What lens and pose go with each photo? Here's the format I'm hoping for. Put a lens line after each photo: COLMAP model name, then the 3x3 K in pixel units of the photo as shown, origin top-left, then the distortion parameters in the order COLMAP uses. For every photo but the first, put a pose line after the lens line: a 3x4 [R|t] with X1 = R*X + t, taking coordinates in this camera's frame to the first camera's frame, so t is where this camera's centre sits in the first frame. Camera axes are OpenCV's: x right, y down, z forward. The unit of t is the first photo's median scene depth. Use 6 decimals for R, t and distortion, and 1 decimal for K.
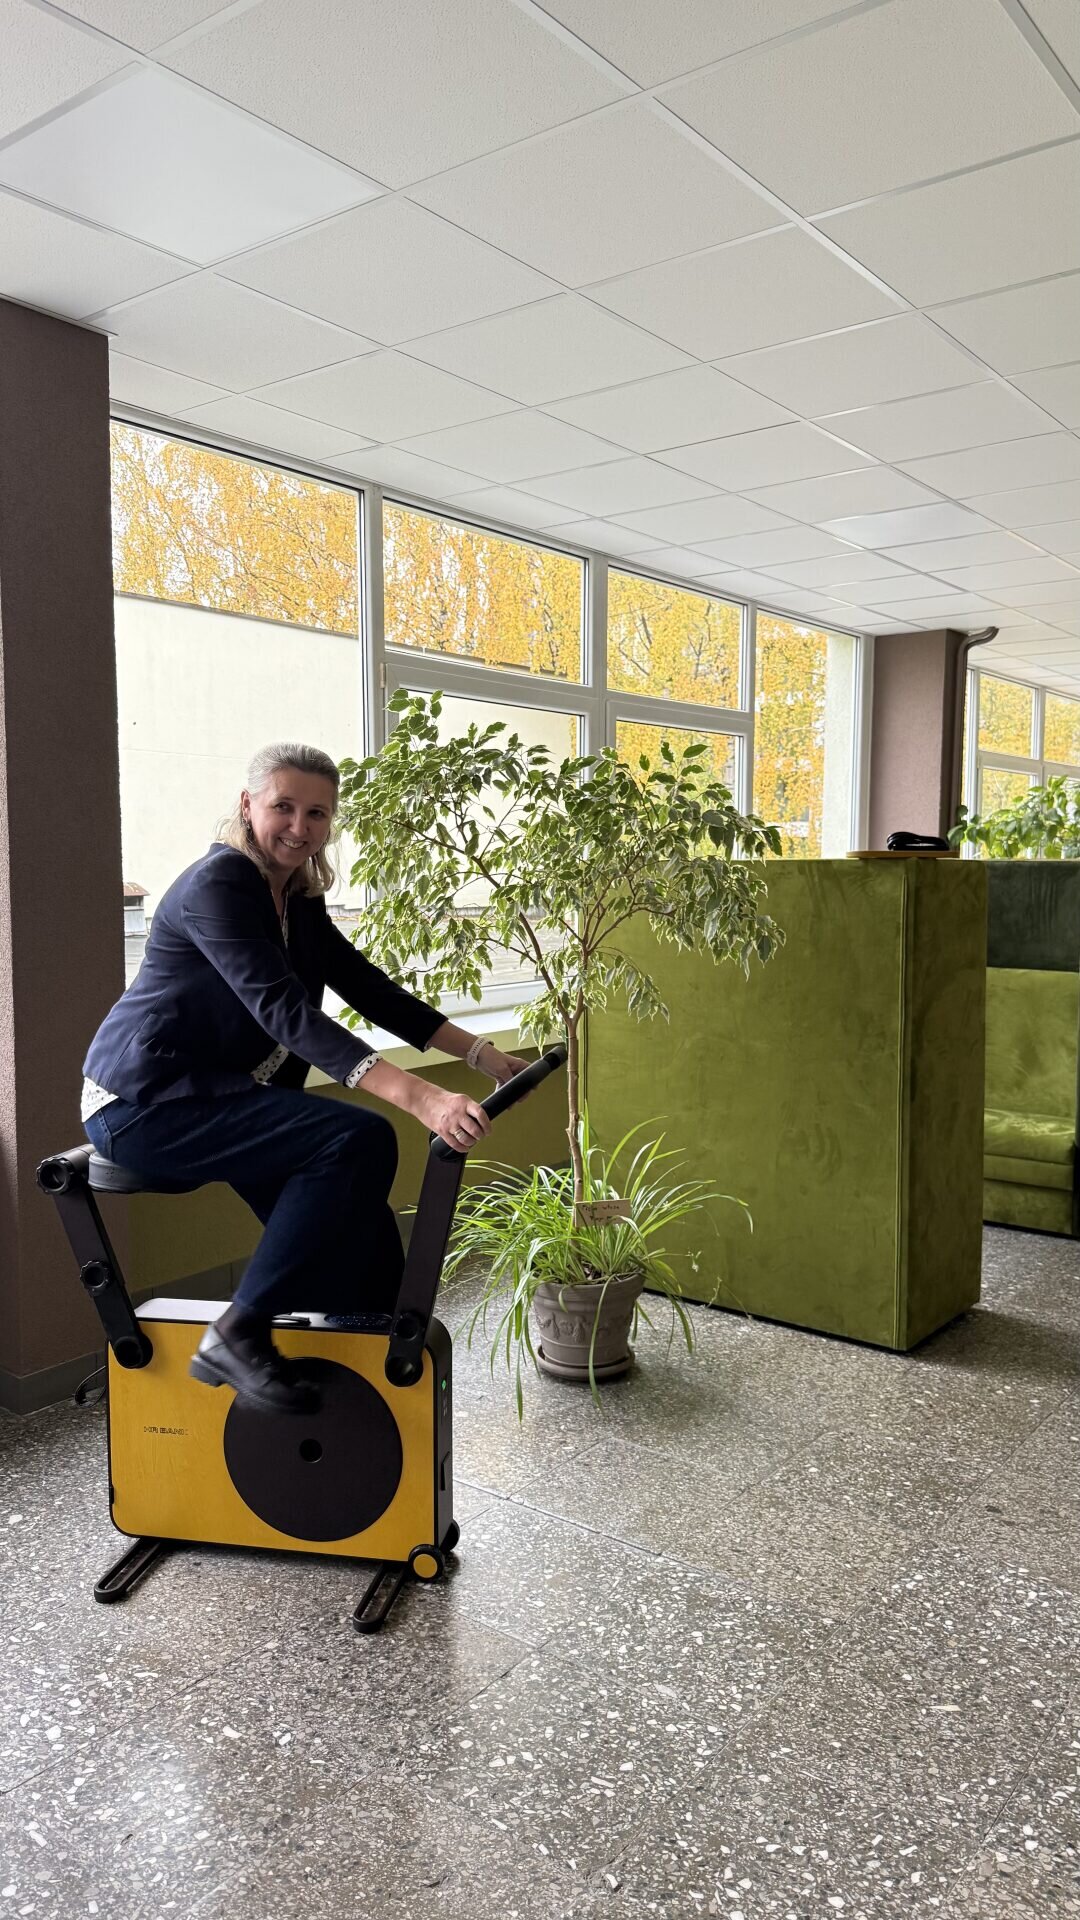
lens RADIAL K [[1359.2, 0, 531.1], [0, 1359.2, 941.4], [0, 0, 1]] dist [0.042560, -0.043311]
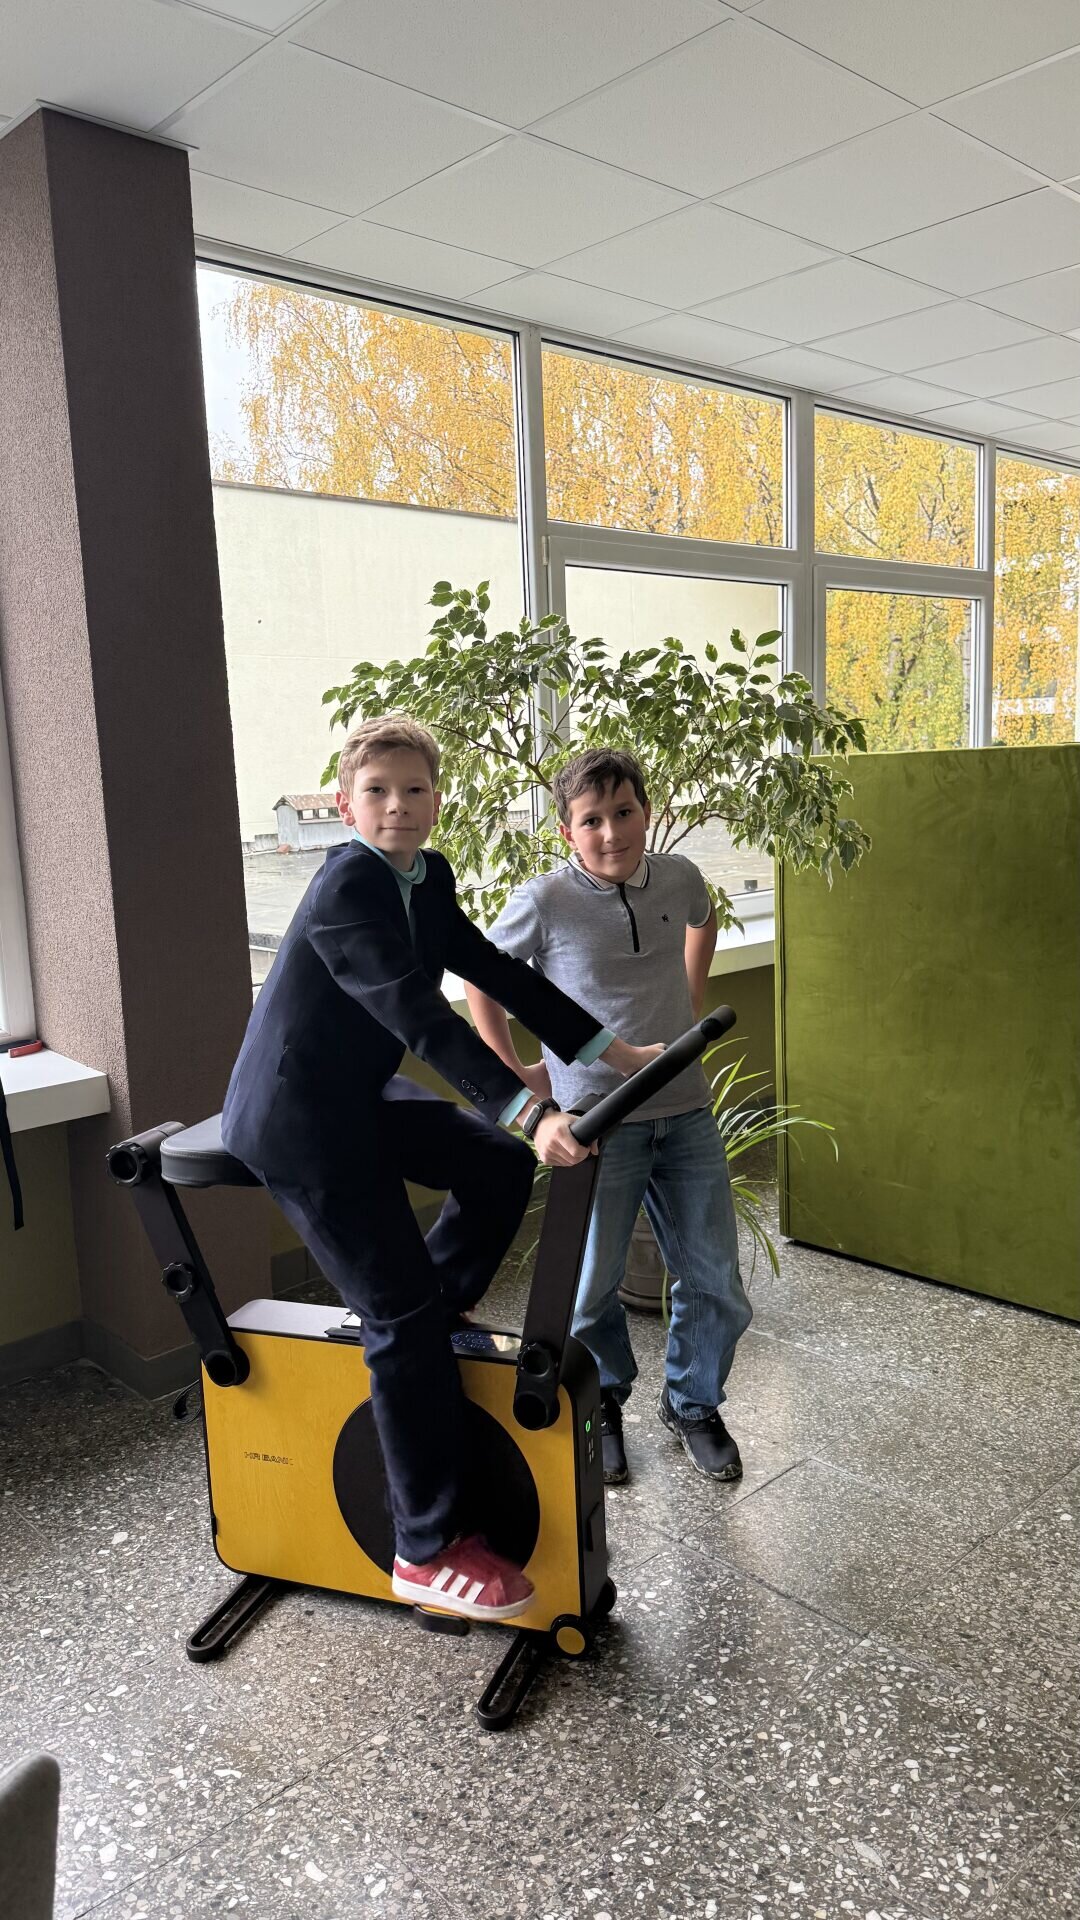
lens RADIAL K [[1359.2, 0, 545.1], [0, 1359.2, 949.0], [0, 0, 1]] dist [0.042560, -0.043311]
pose [[0.987533, -0.015768, -0.156617, 0.039190], [0.028521, 0.996425, 0.079519, -0.019625], [0.154804, -0.082995, 0.984453, 0.208847]]
